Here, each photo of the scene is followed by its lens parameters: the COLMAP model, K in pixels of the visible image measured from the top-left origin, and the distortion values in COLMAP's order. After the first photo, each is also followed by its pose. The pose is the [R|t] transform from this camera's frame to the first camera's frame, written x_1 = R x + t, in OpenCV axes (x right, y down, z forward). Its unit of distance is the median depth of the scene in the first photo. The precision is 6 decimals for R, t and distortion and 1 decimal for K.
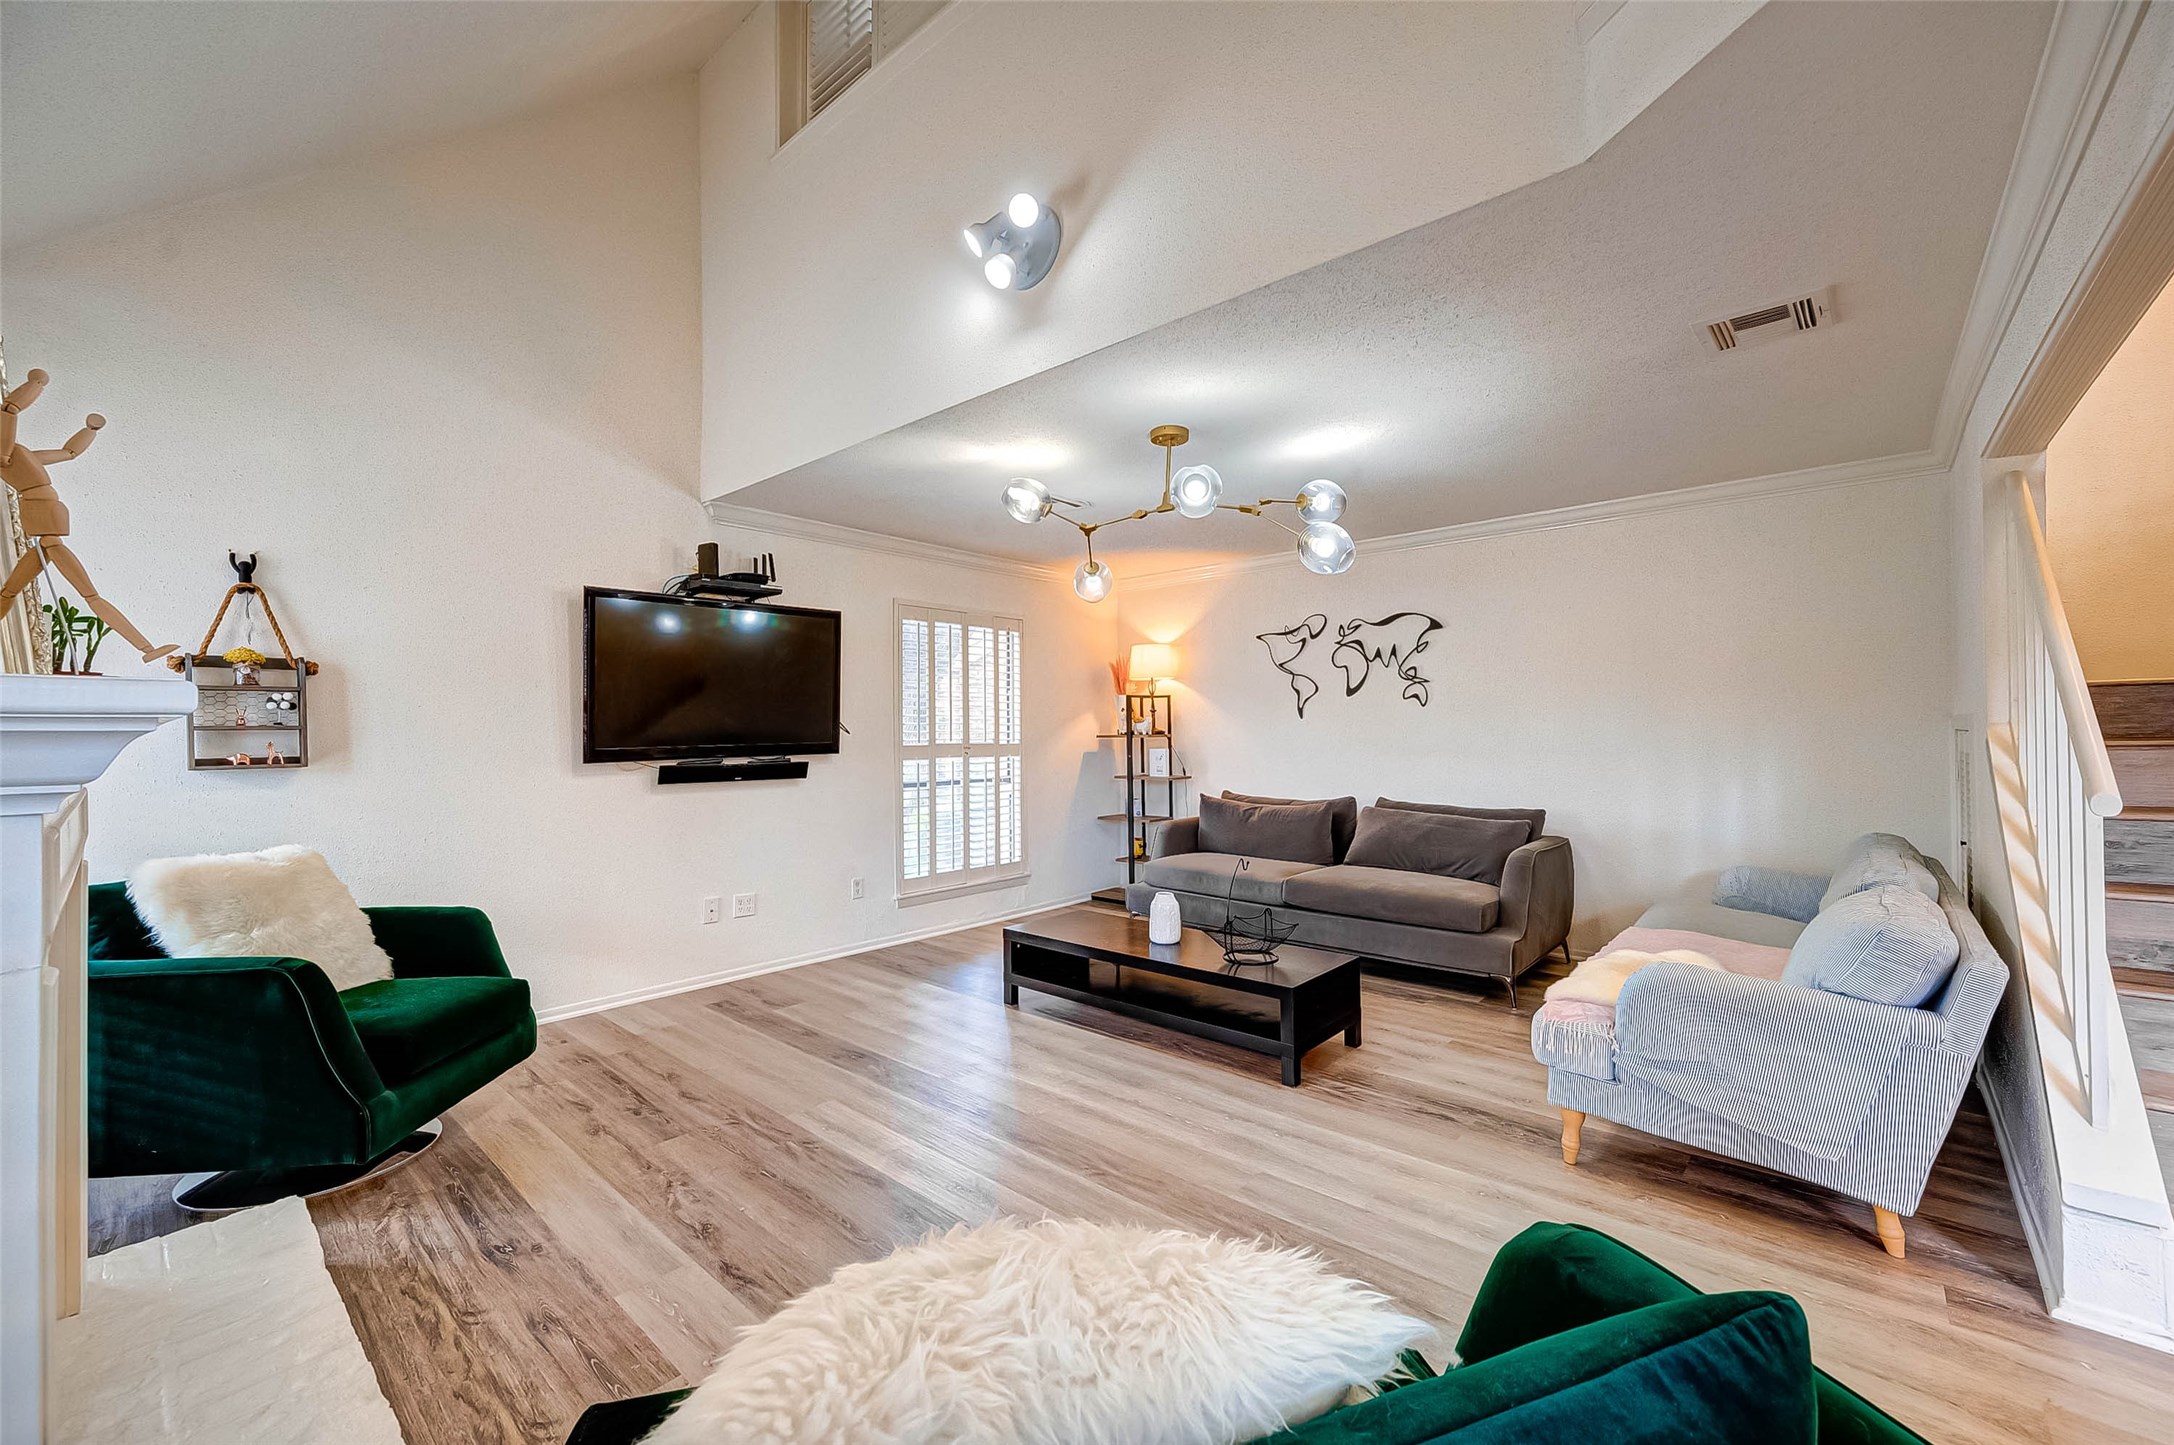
lens RADIAL K [[877.0, 0, 1092.7], [0, 877.0, 725.1], [0, 0, 1]] dist [0.002339, -0.000330]
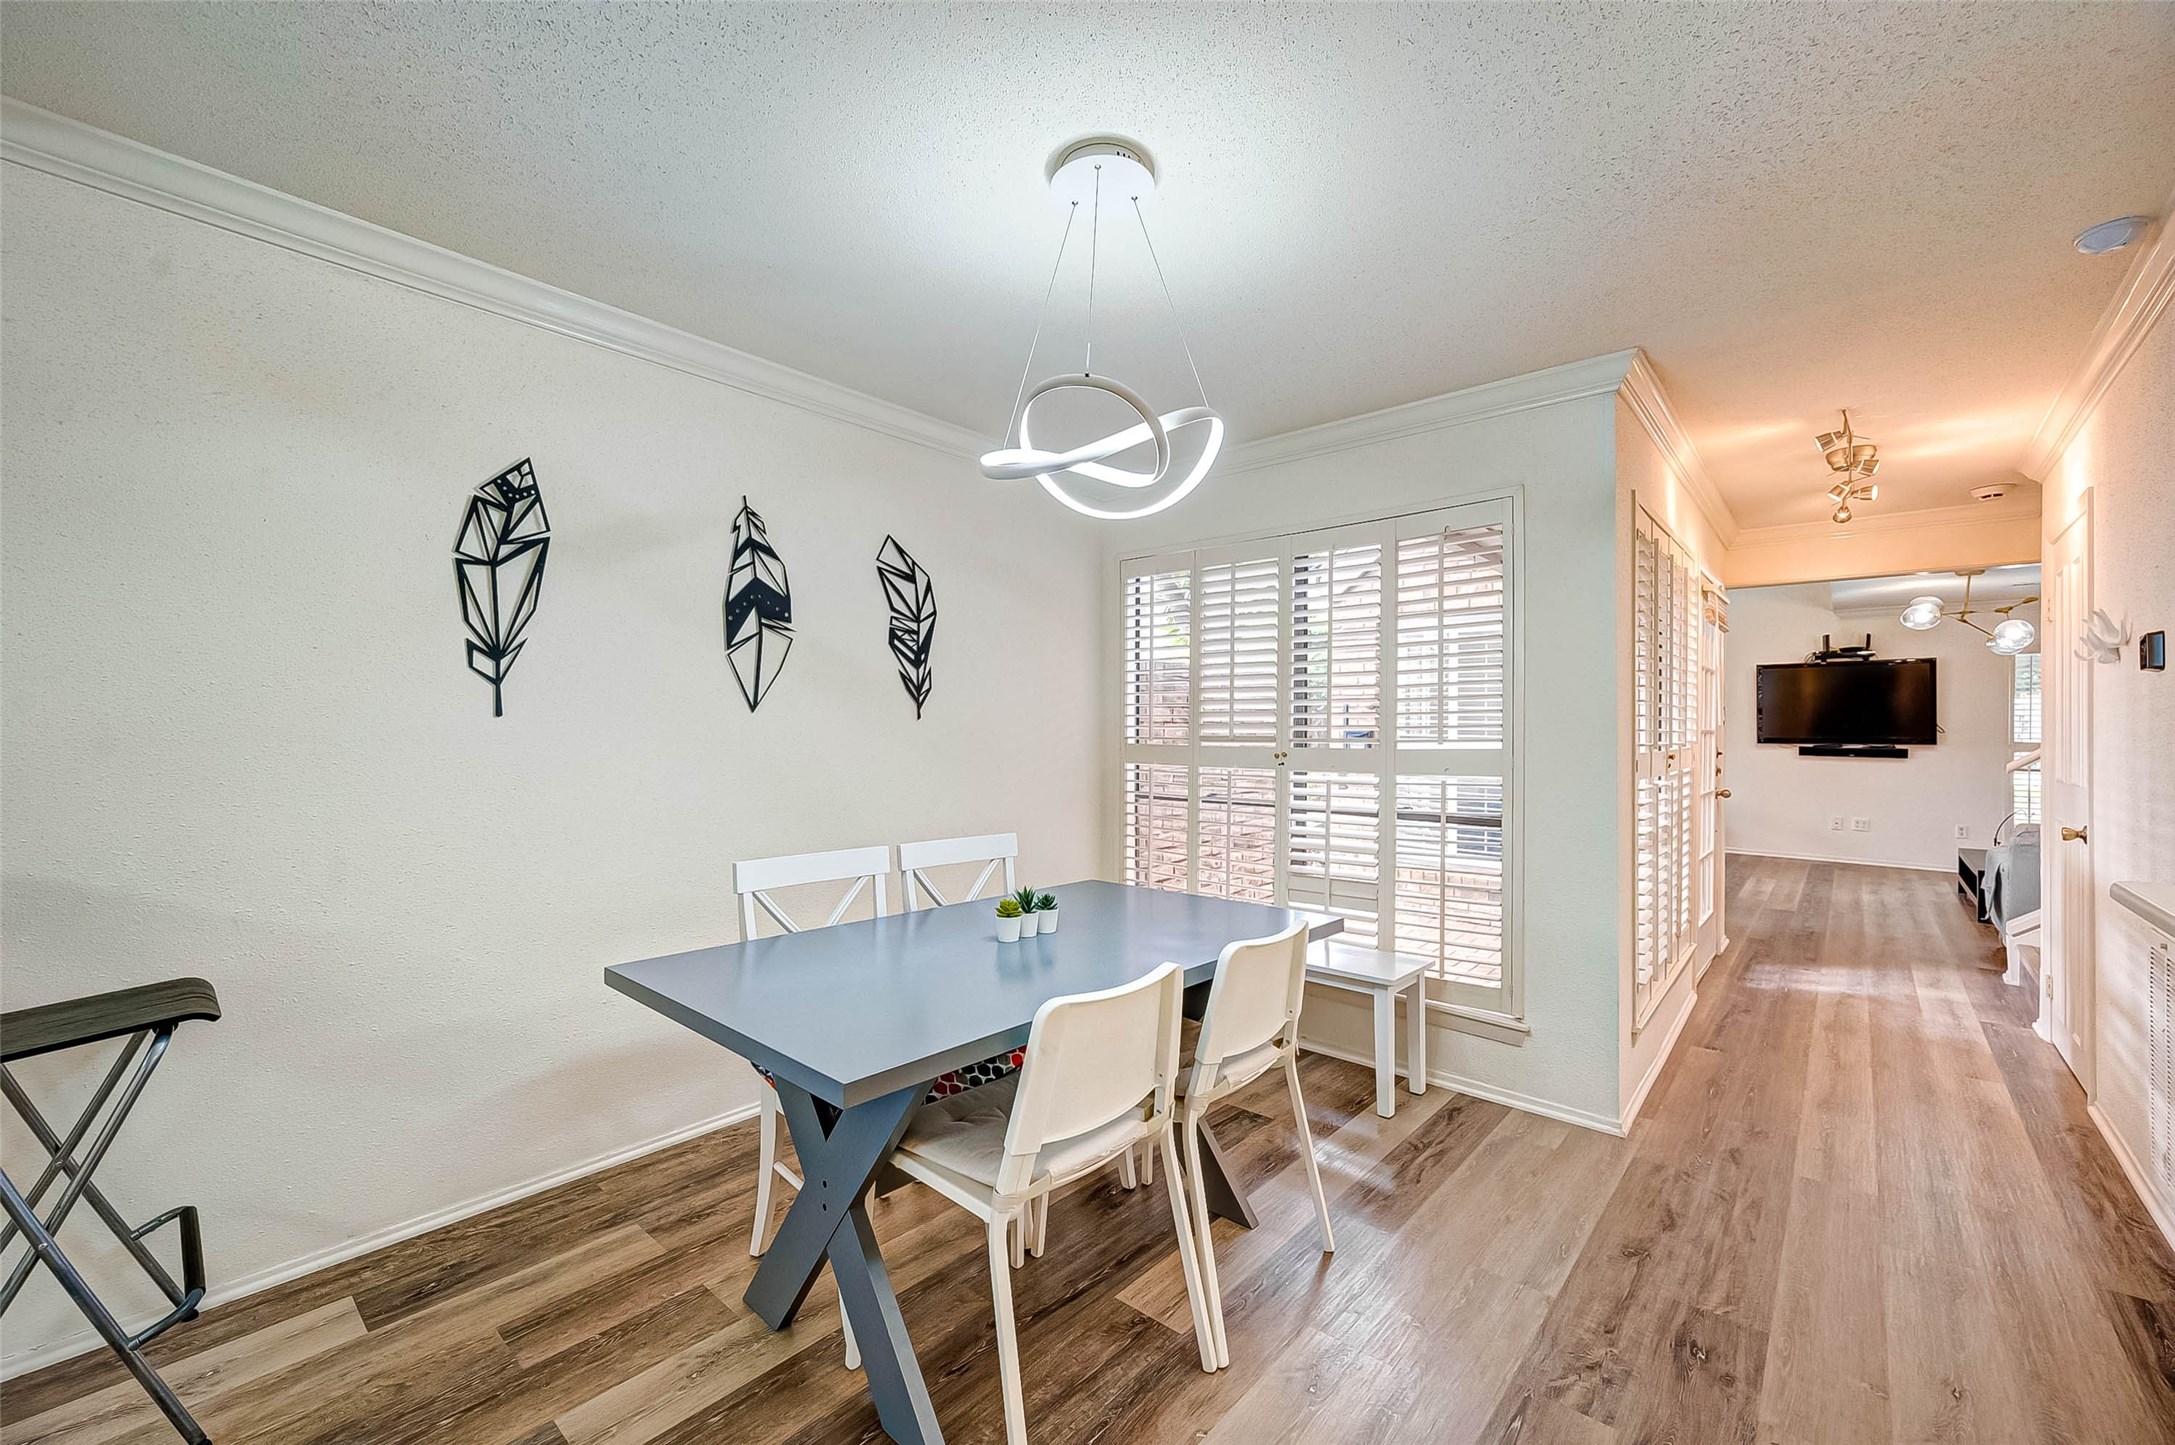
lens RADIAL K [[877.4, 0, 1072.6], [0, 877.4, 722.0], [0, 0, 1]] dist [0.002339, -0.000330]
pose [[-0.018019, 0.005841, -0.999821, 1.243018], [0.002289, 0.999981, 0.005801, -0.020729], [0.999835, -0.002184, -0.018032, -0.519591]]
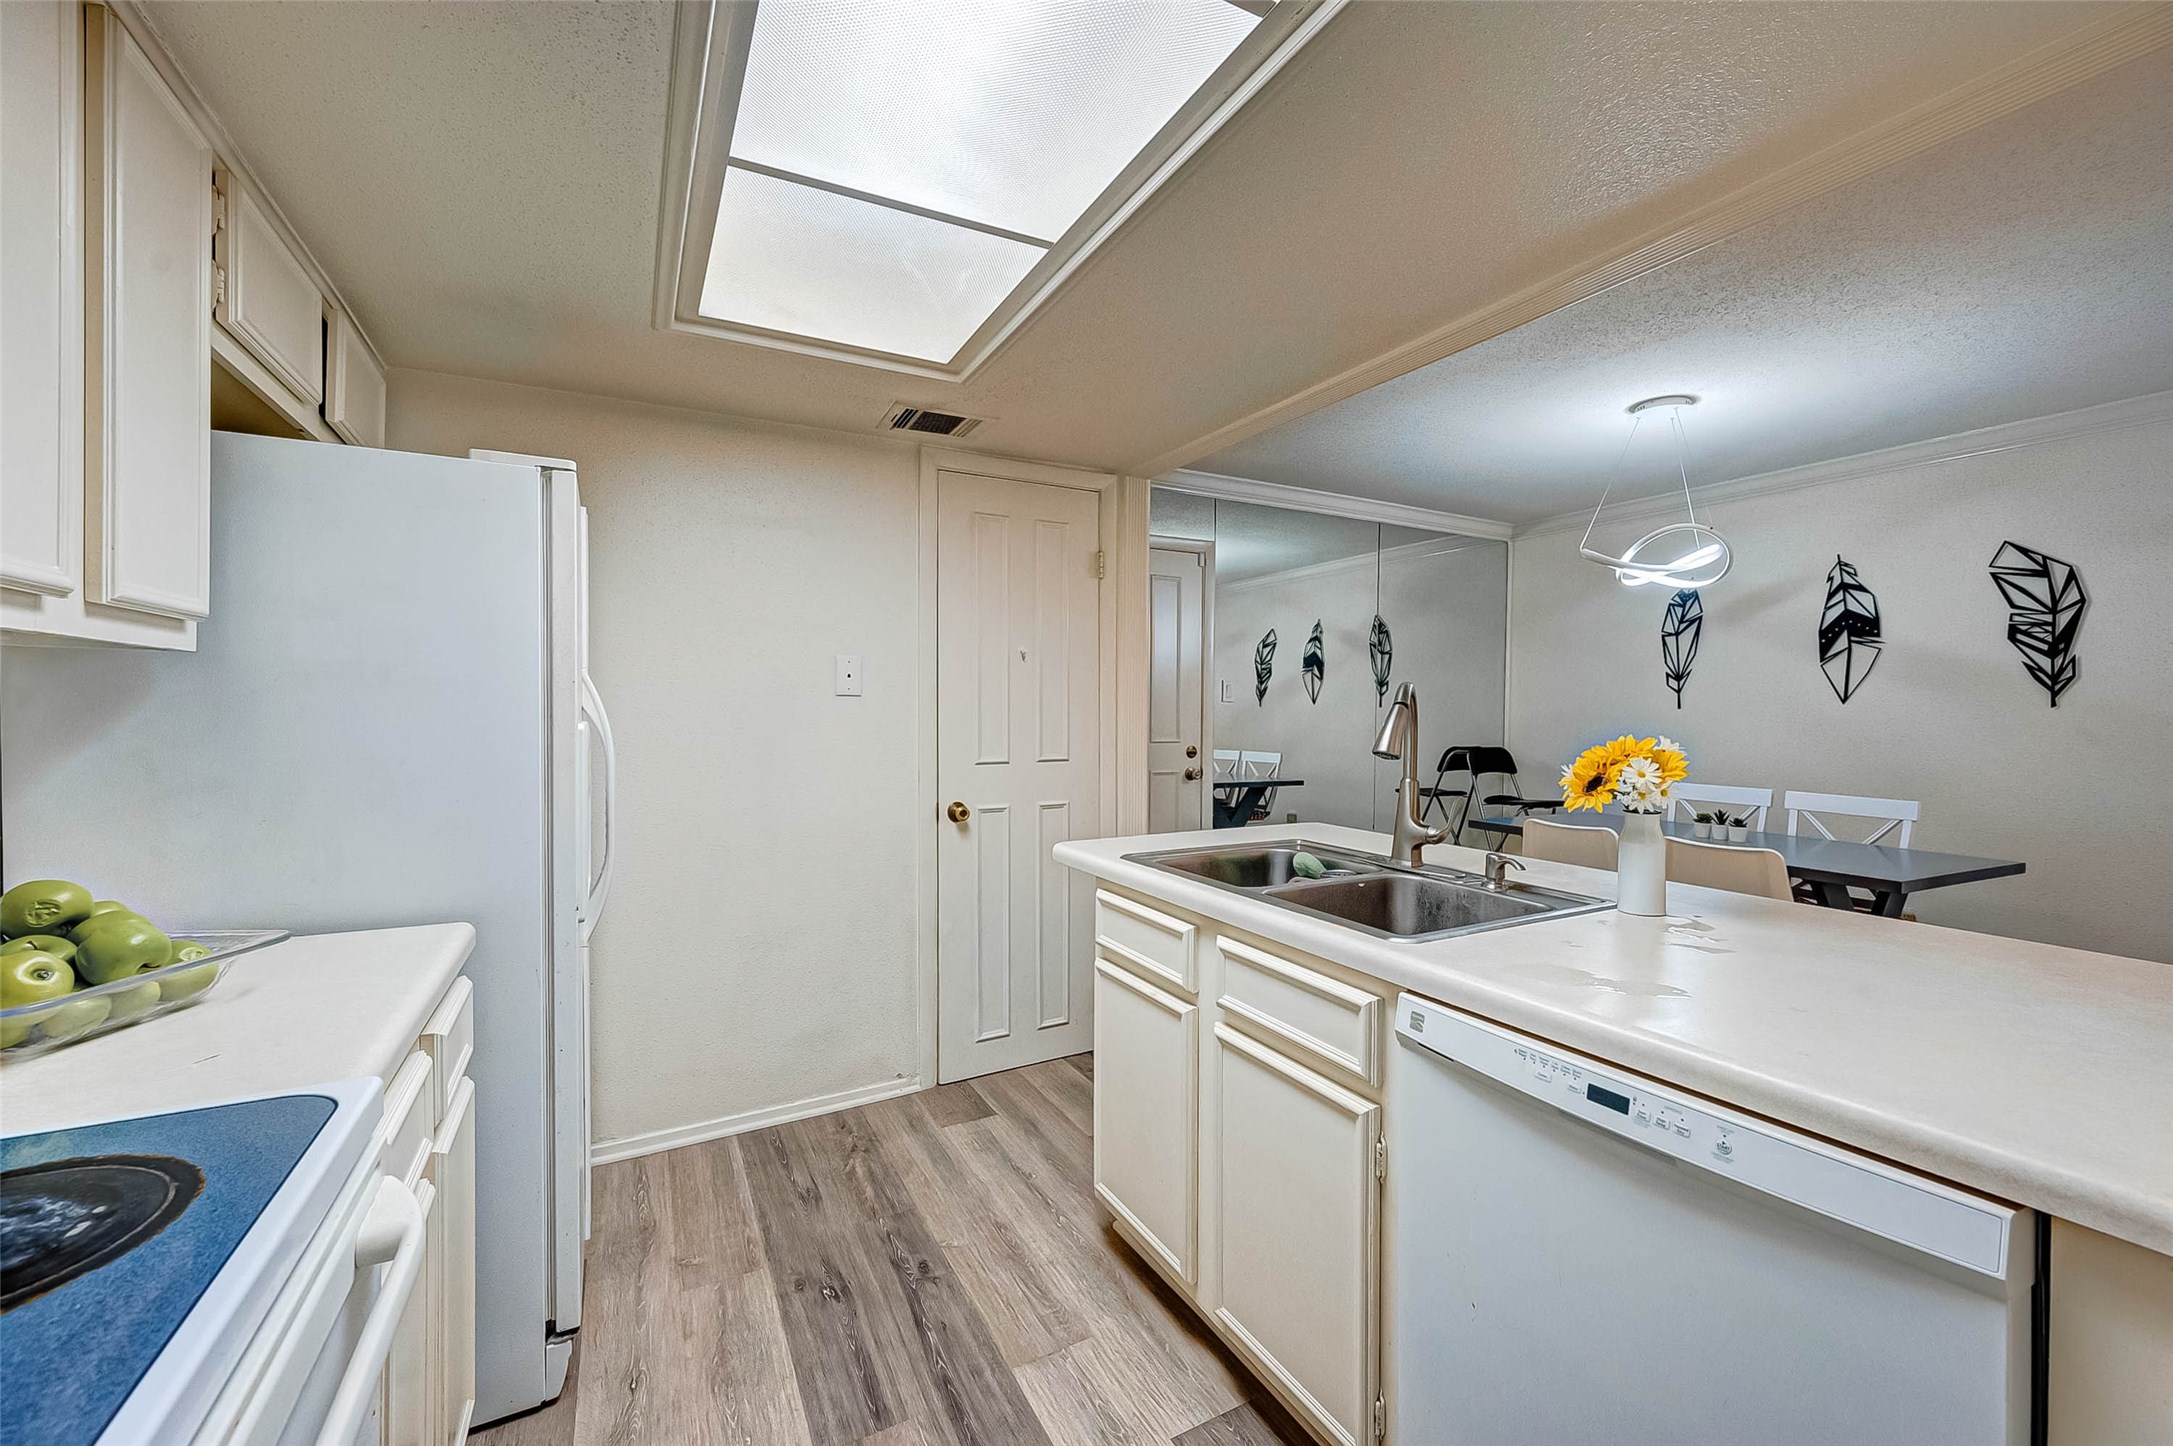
lens RADIAL K [[876.6, 0, 1083.9], [0, 876.6, 723.4], [0, 0, 1]] dist [0.002339, -0.000330]
pose [[-0.930453, 0.002507, 0.366402, 1.052803], [0.003786, 0.999989, 0.002772, -0.011612], [-0.366391, 0.003966, -0.930452, 0.217526]]
